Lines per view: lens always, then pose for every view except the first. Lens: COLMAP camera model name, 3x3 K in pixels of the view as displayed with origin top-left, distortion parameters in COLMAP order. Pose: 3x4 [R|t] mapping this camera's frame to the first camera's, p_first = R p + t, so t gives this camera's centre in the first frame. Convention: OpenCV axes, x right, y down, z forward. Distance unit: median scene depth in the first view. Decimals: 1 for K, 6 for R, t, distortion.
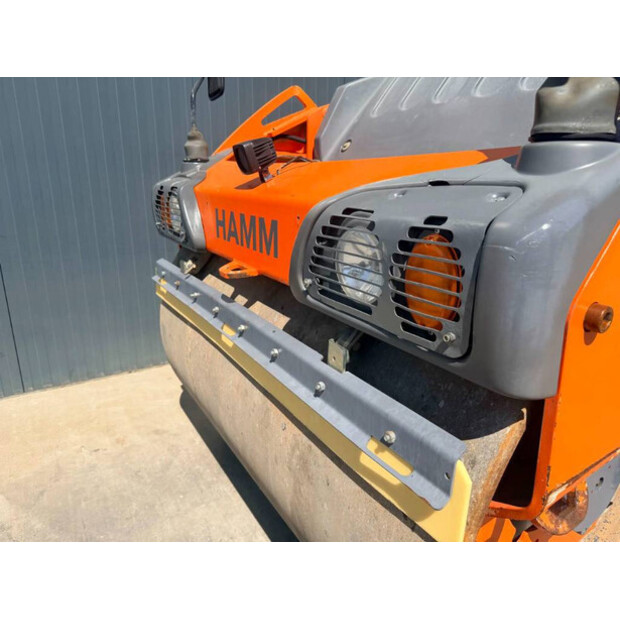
lens RADIAL K [[459.2, 0, 310.5], [0, 459.2, 312.3], [0, 0, 1]] dist [-0.000108, -0.004202]
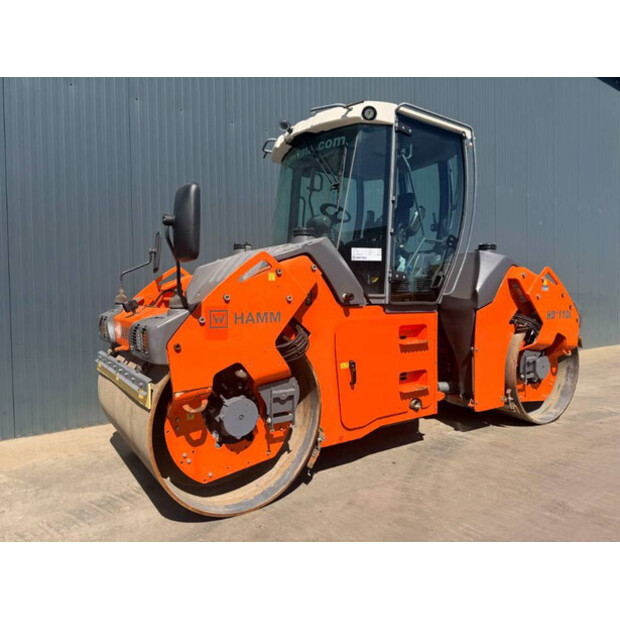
lens RADIAL K [[459.2, 0, 310.5], [0, 459.2, 312.3], [0, 0, 1]] dist [-0.000108, -0.004202]
pose [[0.998972, -0.018138, 0.041553, 0.504053], [0.027949, 0.967999, -0.249393, 0.242930], [-0.035700, 0.250298, 0.967510, -1.001392]]
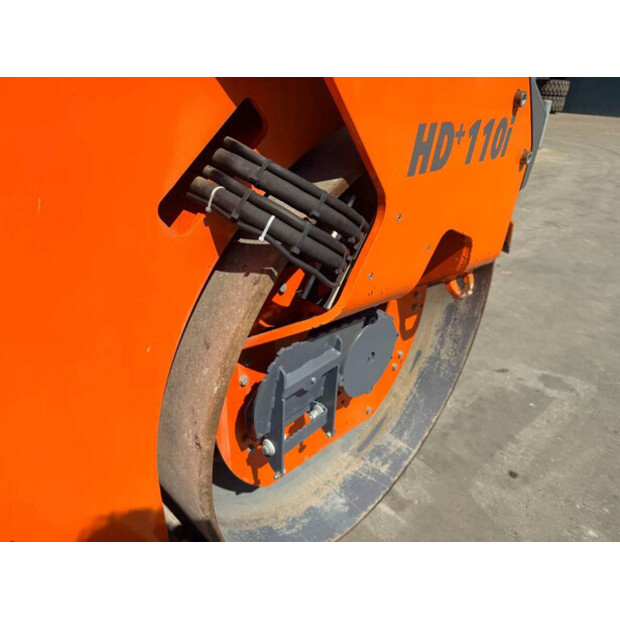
lens RADIAL K [[459.2, 0, 310.5], [0, 459.2, 312.3], [0, 0, 1]] dist [-0.000108, -0.004202]
pose [[0.954636, -0.111204, 0.276231, 1.596265], [0.051233, 0.975155, 0.215520, -0.246888], [-0.293334, -0.191591, 0.936615, 0.845961]]
